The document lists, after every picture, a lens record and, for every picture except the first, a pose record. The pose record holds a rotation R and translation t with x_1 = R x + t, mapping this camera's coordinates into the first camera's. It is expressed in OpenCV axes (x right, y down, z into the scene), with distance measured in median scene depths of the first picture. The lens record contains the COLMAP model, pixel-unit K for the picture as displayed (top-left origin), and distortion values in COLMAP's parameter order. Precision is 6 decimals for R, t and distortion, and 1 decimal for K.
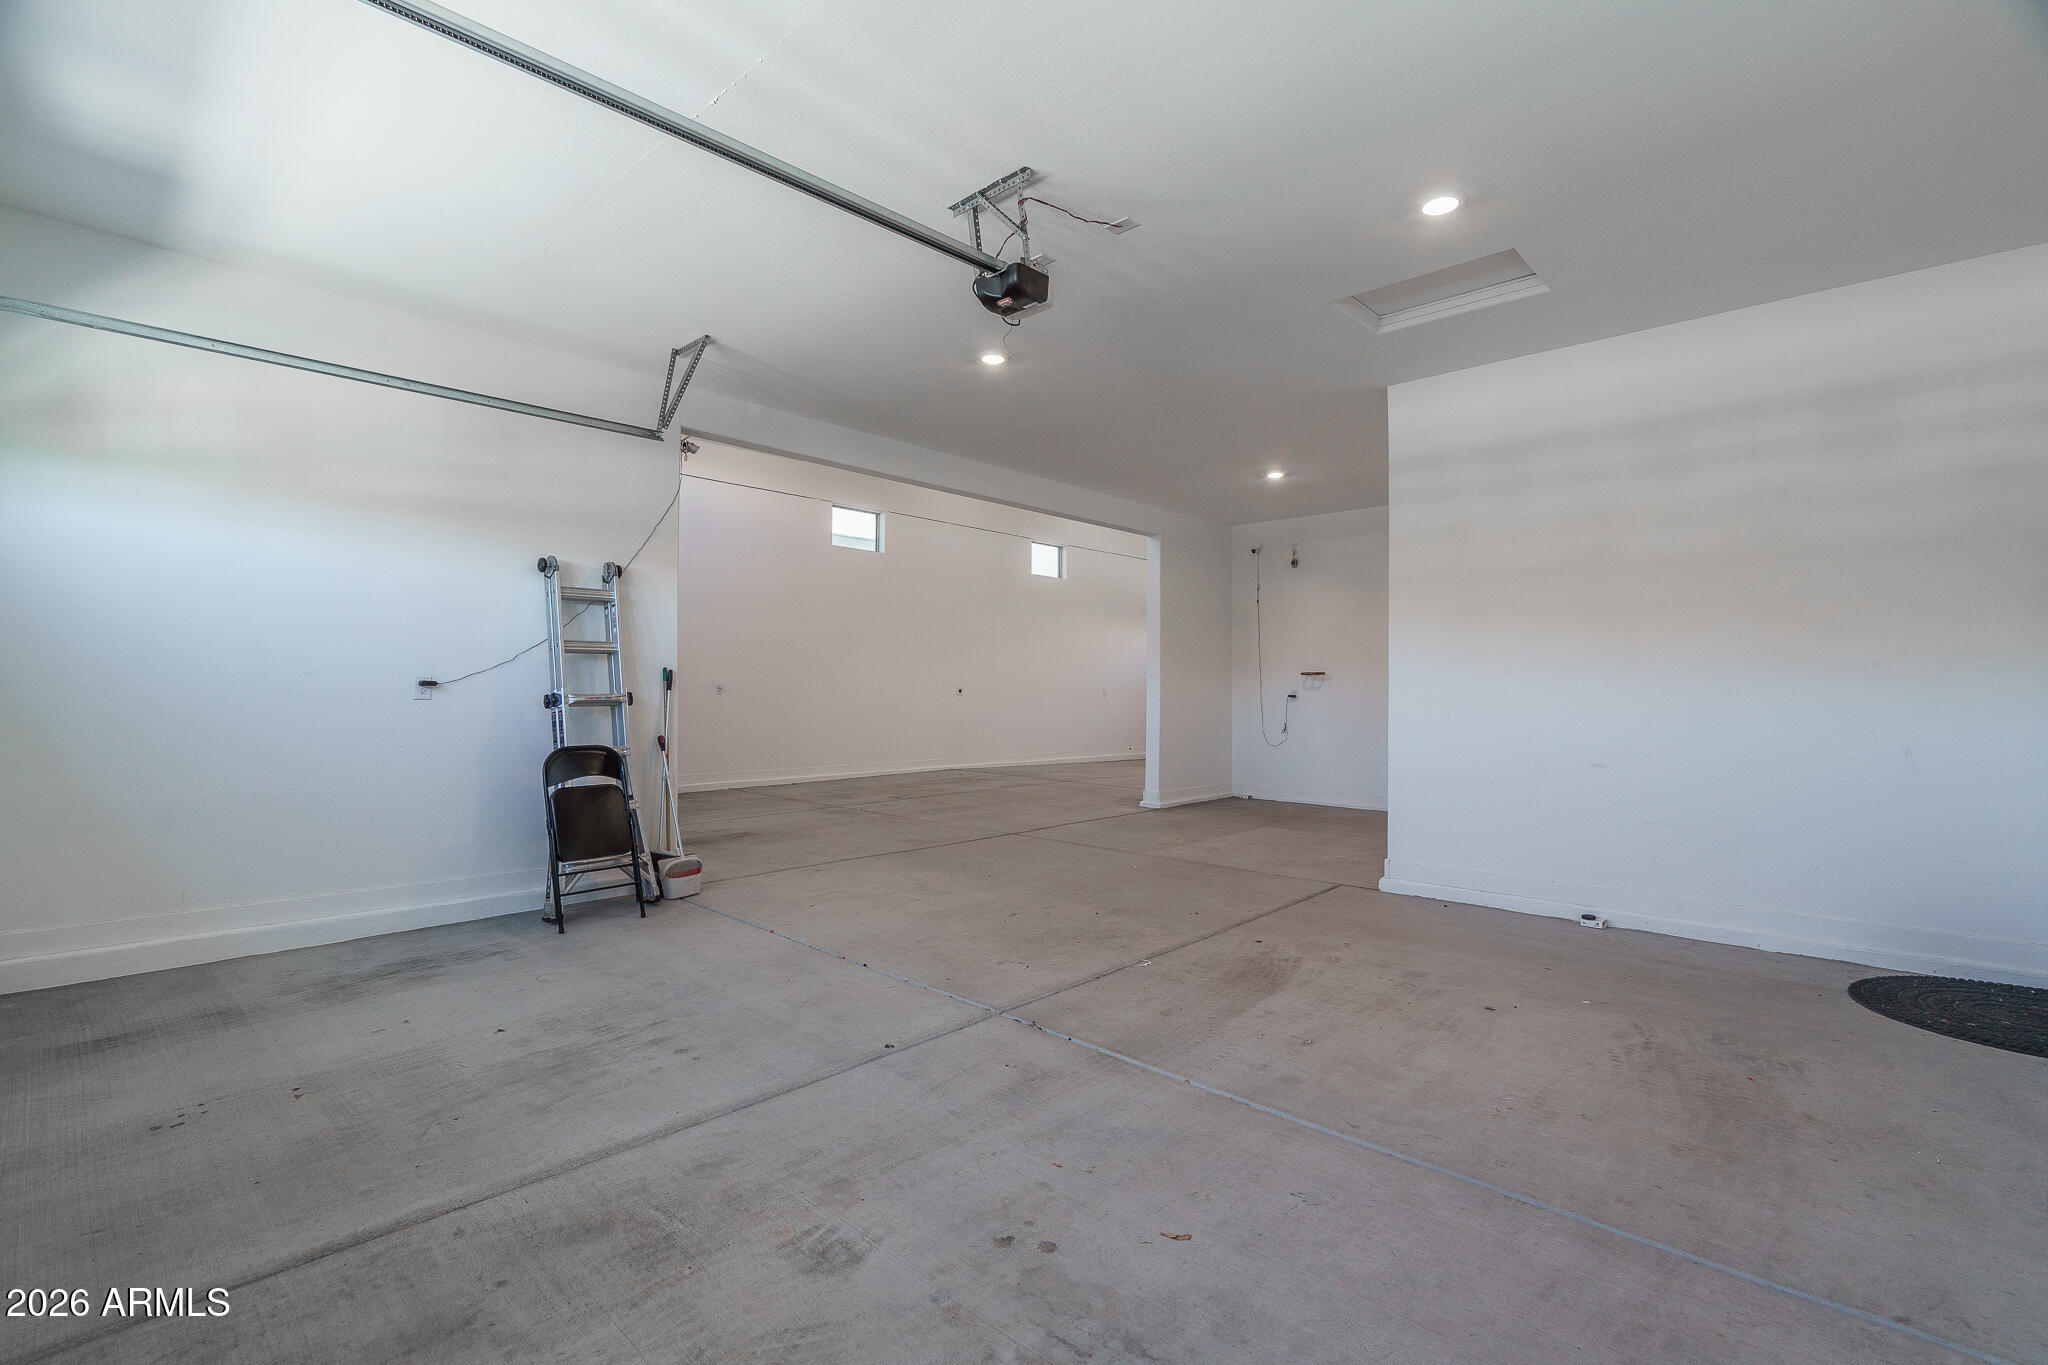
lens RADIAL K [[936.0, 0, 1011.9], [0, 936.0, 674.2], [0, 0, 1]] dist [-0.005379, 0.001939]
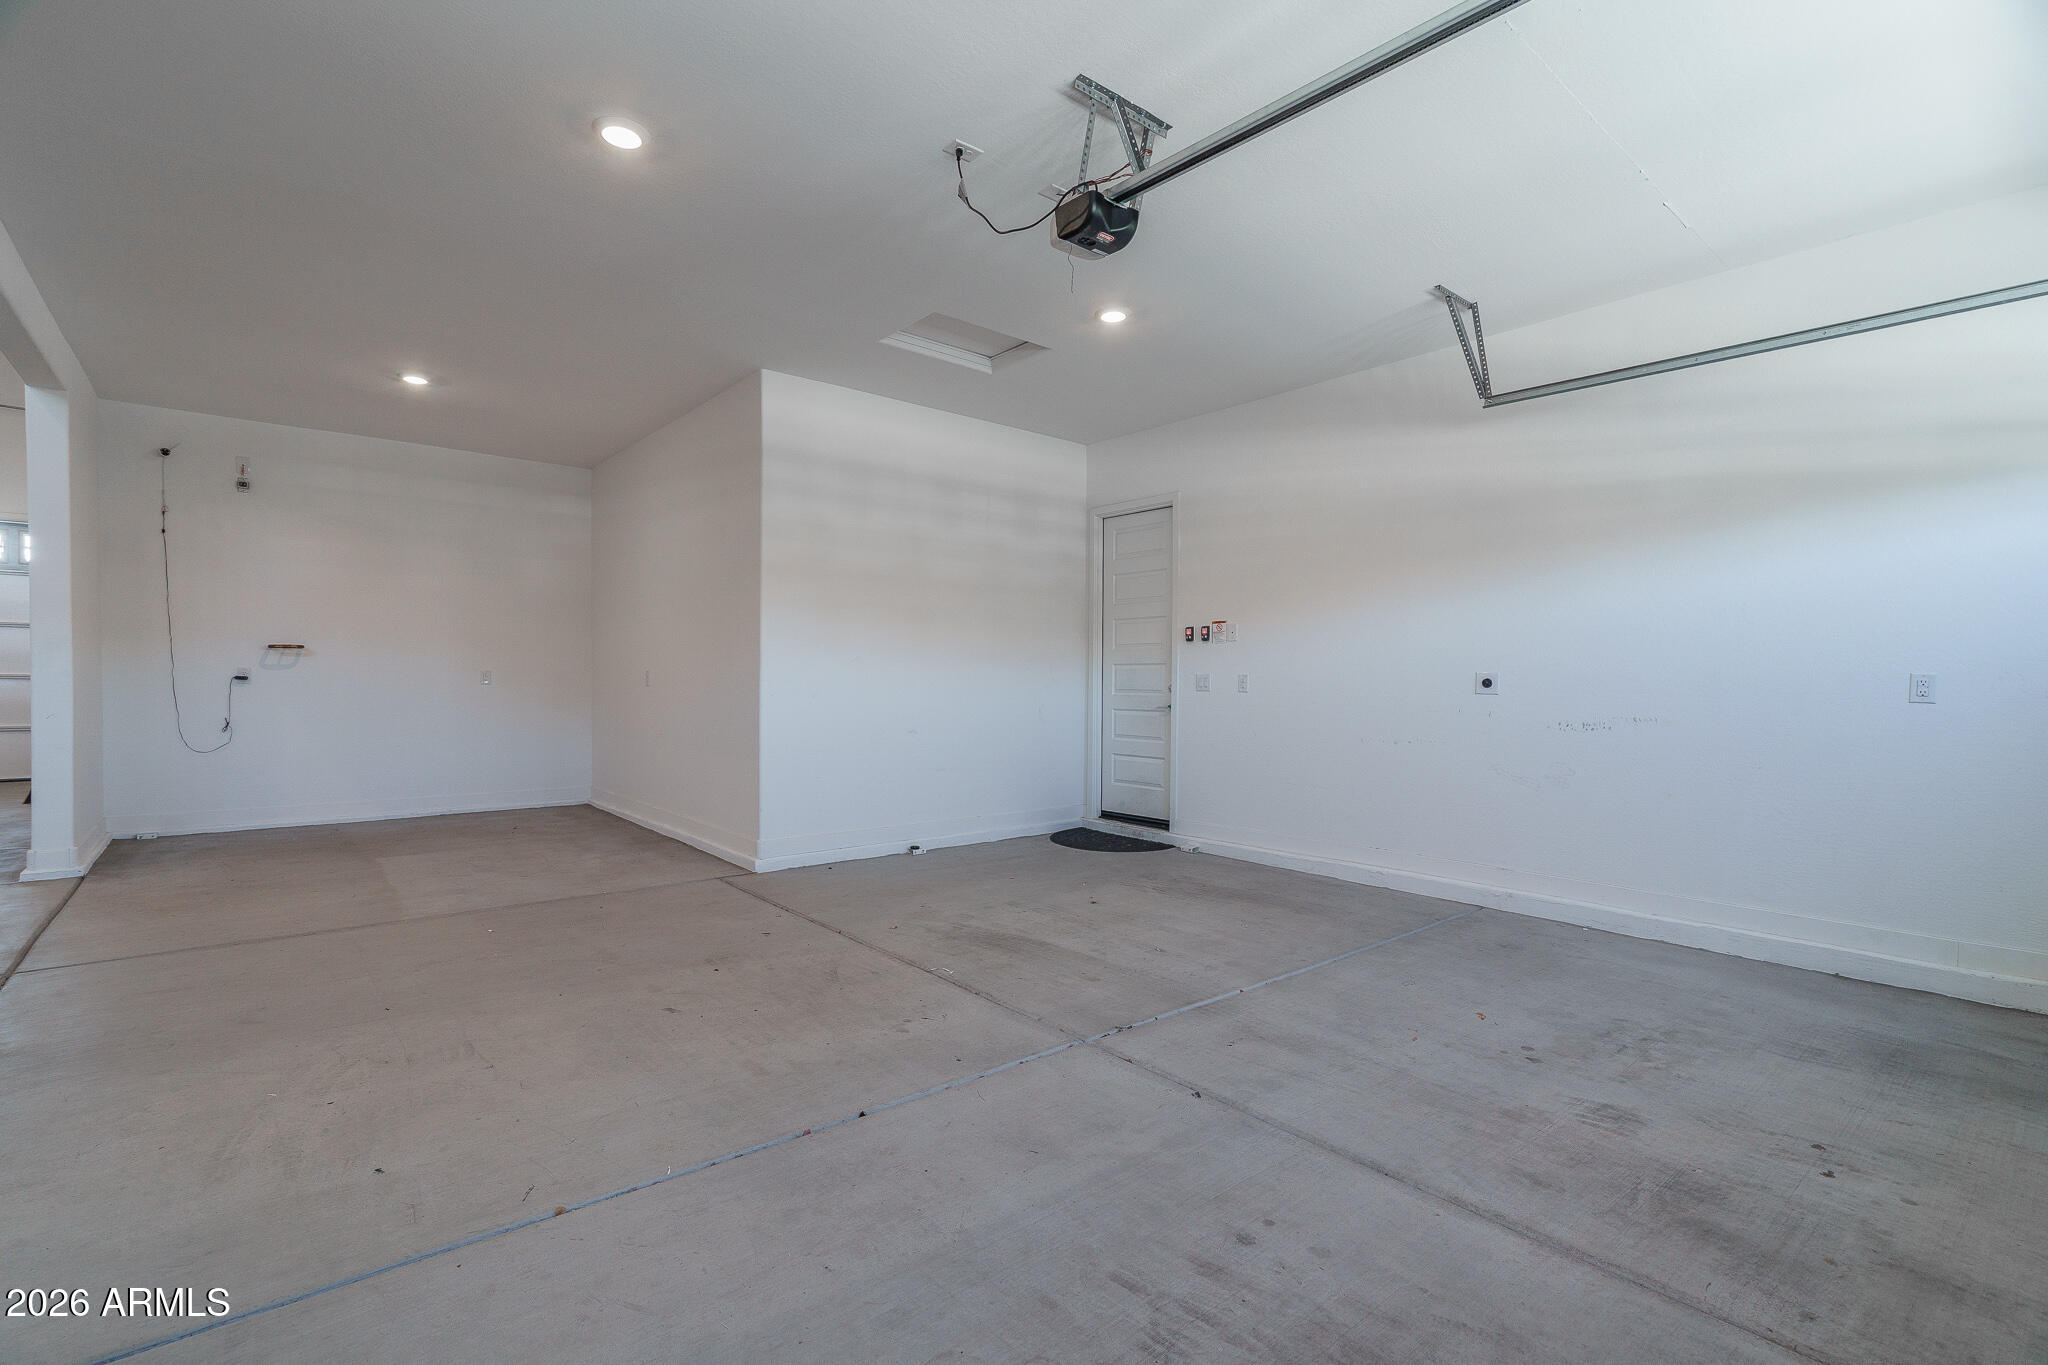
lens RADIAL K [[936.0, 0, 1014.2], [0, 936.0, 695.4], [0, 0, 1]] dist [-0.005379, 0.001939]
pose [[0.099979, -0.023507, 0.994712, -0.960631], [-0.024544, 0.999358, 0.026084, 0.012535], [-0.994687, -0.027022, 0.099338, 1.056351]]
